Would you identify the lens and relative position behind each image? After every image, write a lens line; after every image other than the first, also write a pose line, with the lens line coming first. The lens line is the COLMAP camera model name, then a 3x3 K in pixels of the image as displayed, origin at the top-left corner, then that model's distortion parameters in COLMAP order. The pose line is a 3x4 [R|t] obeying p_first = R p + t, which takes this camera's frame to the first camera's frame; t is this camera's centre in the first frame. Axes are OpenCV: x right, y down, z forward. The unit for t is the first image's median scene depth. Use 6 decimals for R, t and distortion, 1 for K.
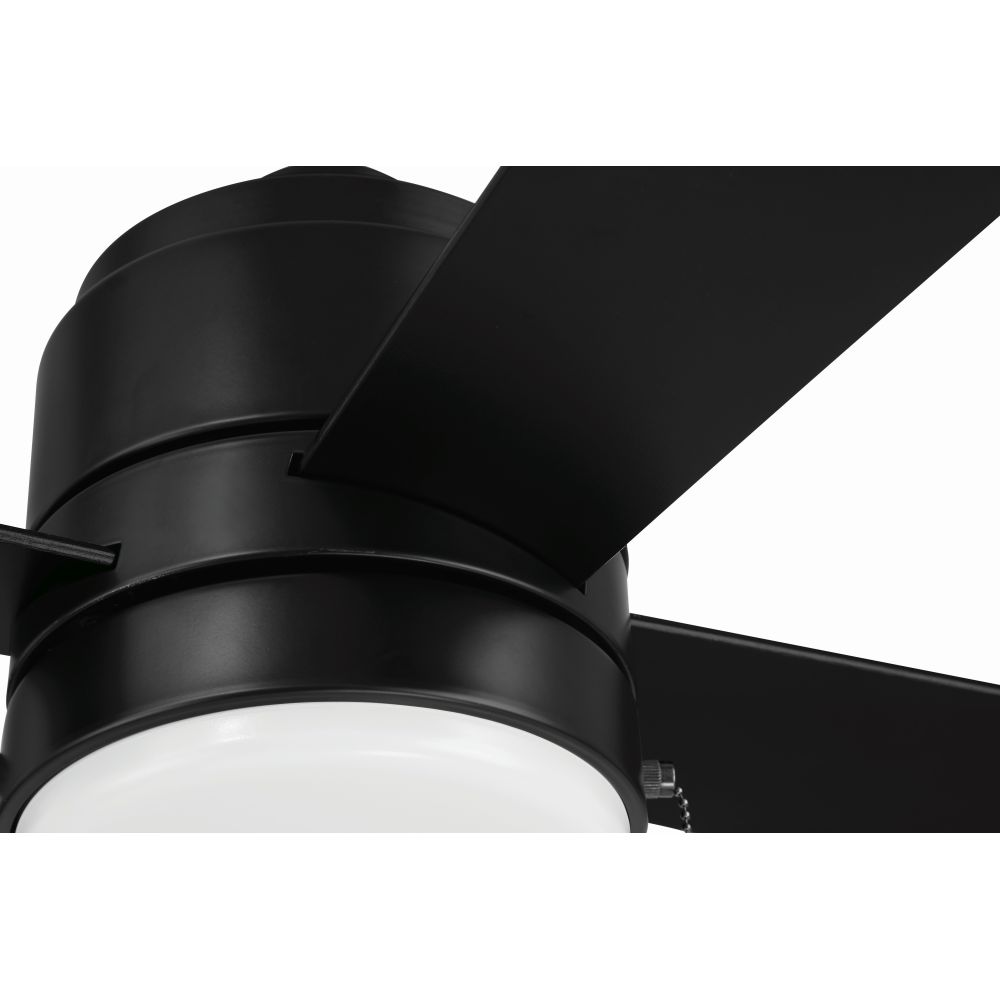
lens RADIAL K [[3361.1, 0, 500.0], [0, 3361.1, 500.0], [0, 0, 1]] dist [-0.006977, -0.326132]
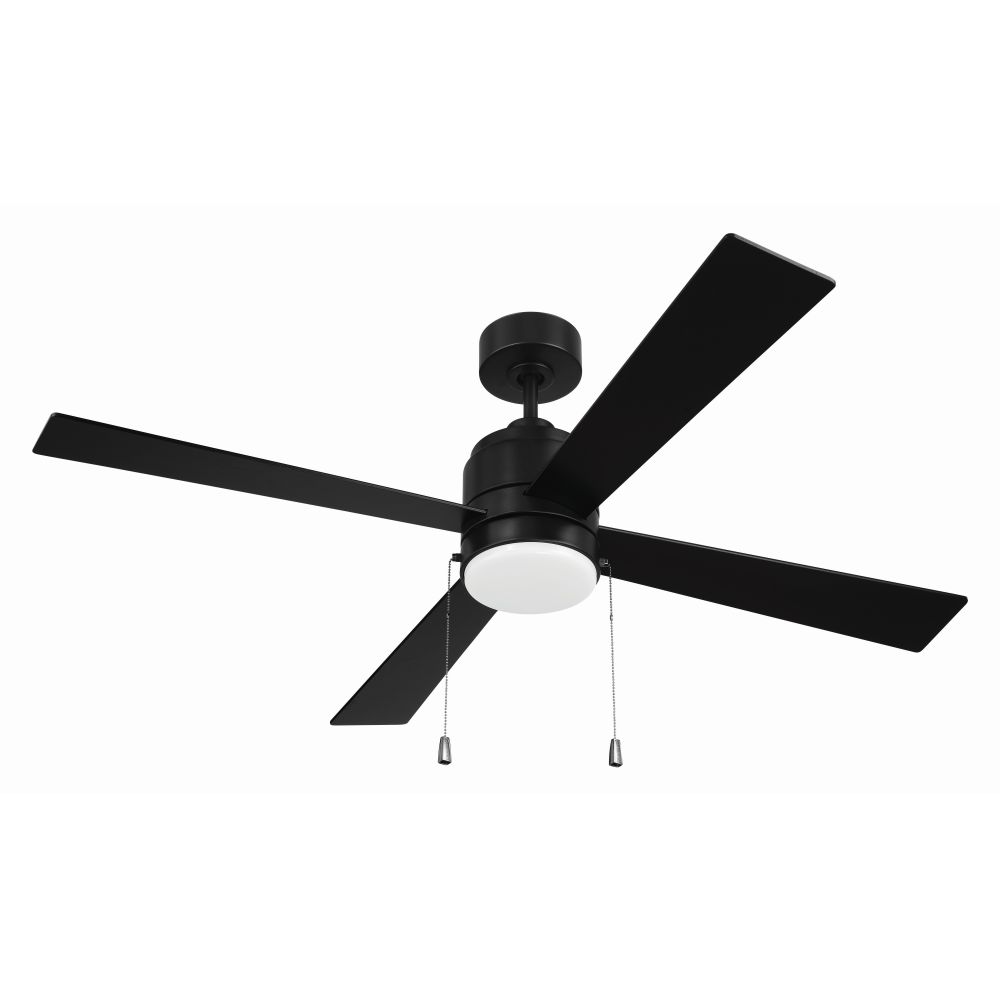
lens RADIAL K [[1653.8, 0, 500.0], [0, 1653.8, 500.0], [0, 0, 1]] dist [0.009111, -0.003289]
pose [[0.999490, 0.008126, -0.030892, -0.023611], [-0.007539, 0.999789, 0.019086, -0.042684], [0.031040, -0.018844, 0.999340, -1.263301]]
